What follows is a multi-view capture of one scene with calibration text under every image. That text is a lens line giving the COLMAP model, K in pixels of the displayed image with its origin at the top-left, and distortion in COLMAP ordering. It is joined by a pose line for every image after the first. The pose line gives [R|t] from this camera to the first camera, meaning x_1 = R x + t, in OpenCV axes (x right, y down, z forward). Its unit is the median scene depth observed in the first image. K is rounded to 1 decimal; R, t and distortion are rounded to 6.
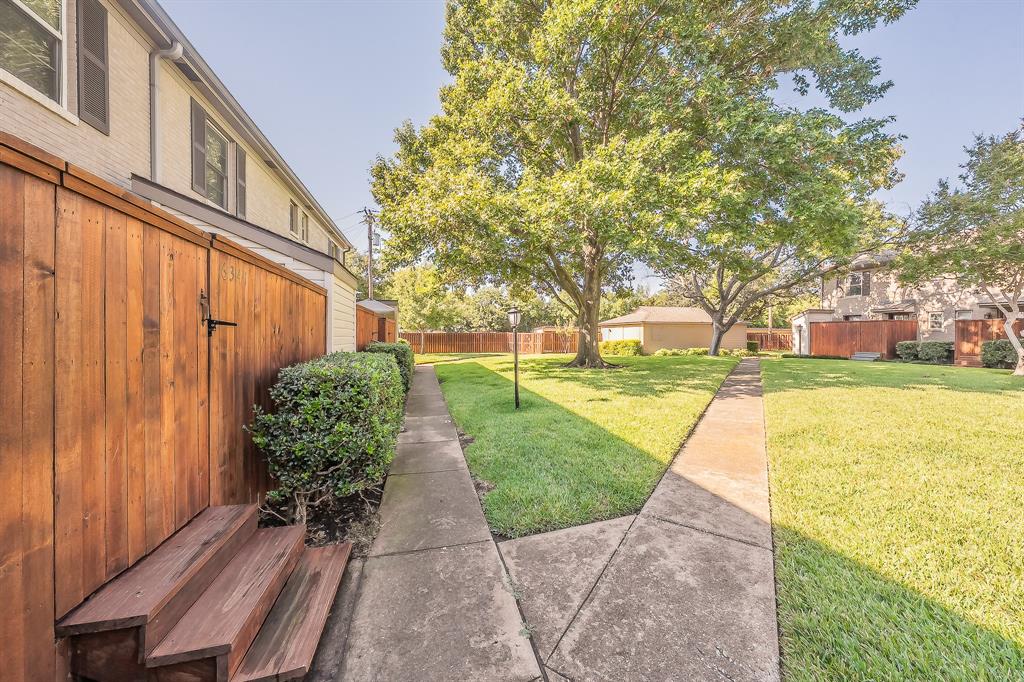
lens RADIAL K [[349.4, 0, 509.7], [0, 349.4, 338.9], [0, 0, 1]] dist [0.000829, 0.000042]
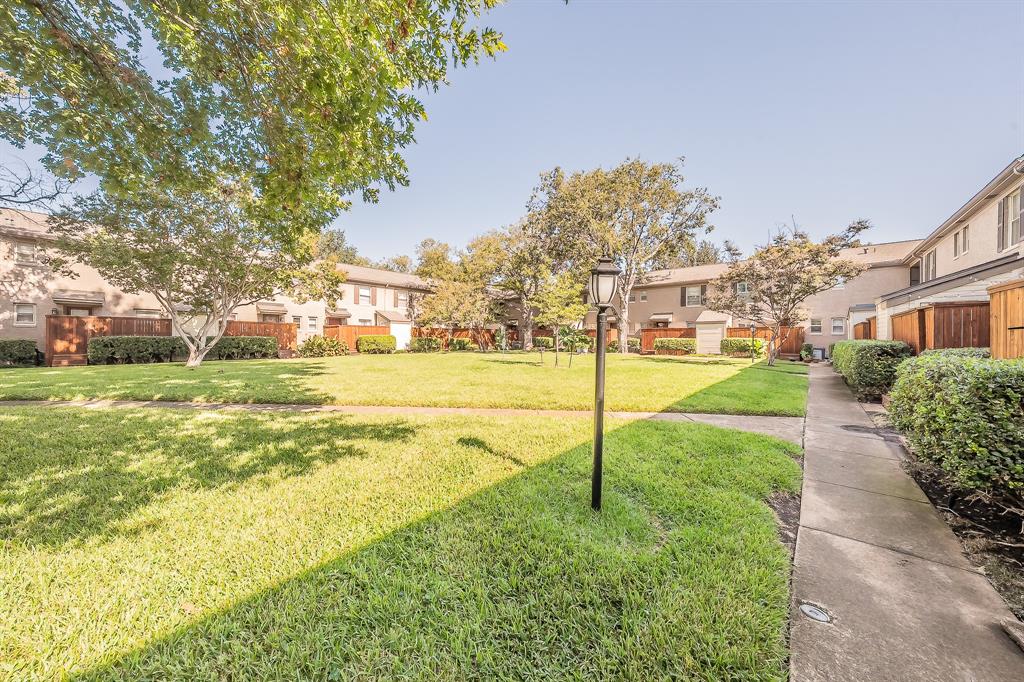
lens RADIAL K [[349.4, 0, 507.0], [0, 349.4, 337.8], [0, 0, 1]] dist [0.000829, 0.000042]
pose [[-0.570708, -0.005383, 0.821135, -0.113566], [0.000734, 0.999975, 0.007066, -0.001706], [-0.821152, 0.004635, -0.570690, 0.574718]]
